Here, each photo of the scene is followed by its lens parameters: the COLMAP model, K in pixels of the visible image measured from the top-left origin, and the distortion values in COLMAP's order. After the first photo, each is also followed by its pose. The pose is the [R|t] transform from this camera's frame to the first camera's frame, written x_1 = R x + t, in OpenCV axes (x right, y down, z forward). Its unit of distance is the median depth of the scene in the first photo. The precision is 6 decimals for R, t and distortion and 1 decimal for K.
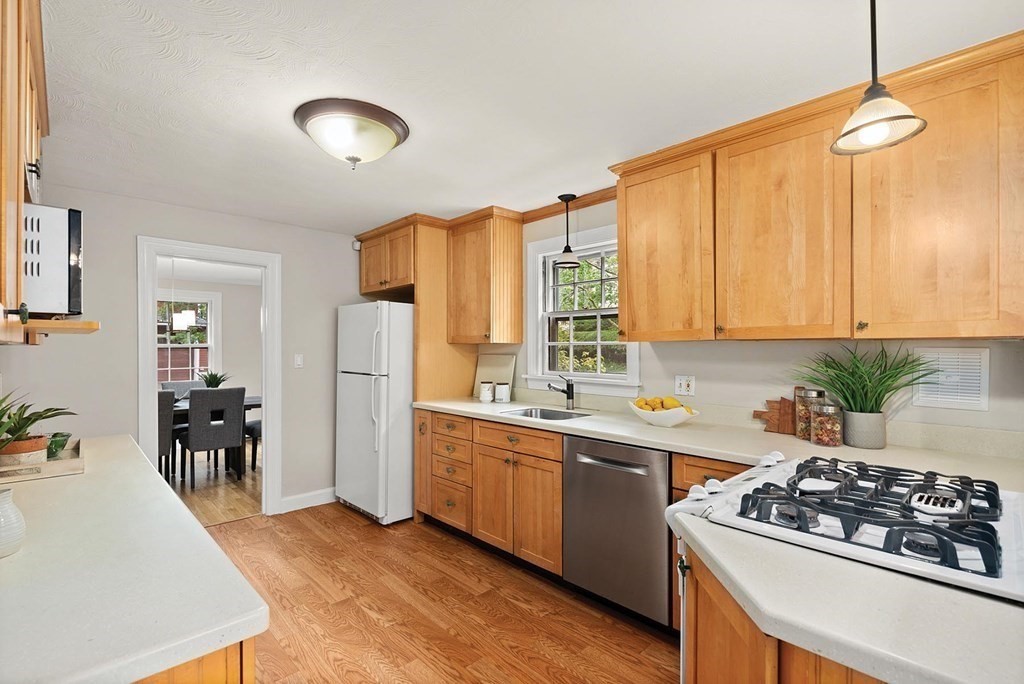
lens RADIAL K [[468.7, 0, 501.3], [0, 468.7, 344.7], [0, 0, 1]] dist [-0.003619, -0.000758]
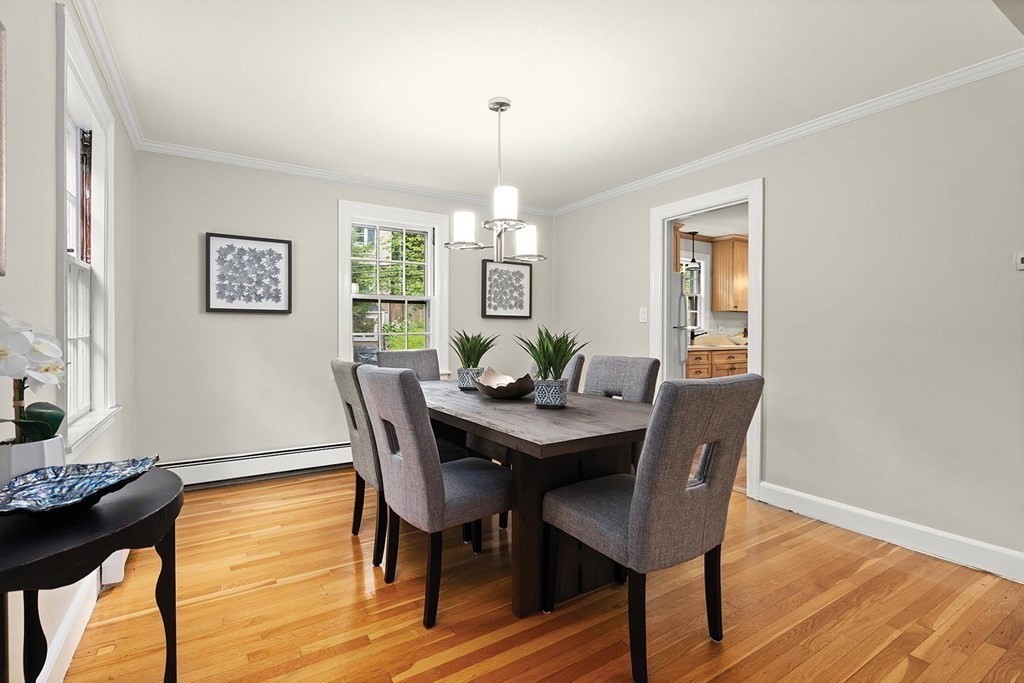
lens RADIAL K [[468.7, 0, 511.1], [0, 468.7, 337.4], [0, 0, 1]] dist [-0.003619, -0.000758]
pose [[0.186633, -0.005052, 0.982417, -1.623983], [0.001327, 0.999987, 0.004890, 0.081094], [-0.982429, 0.000391, 0.186637, 1.222571]]
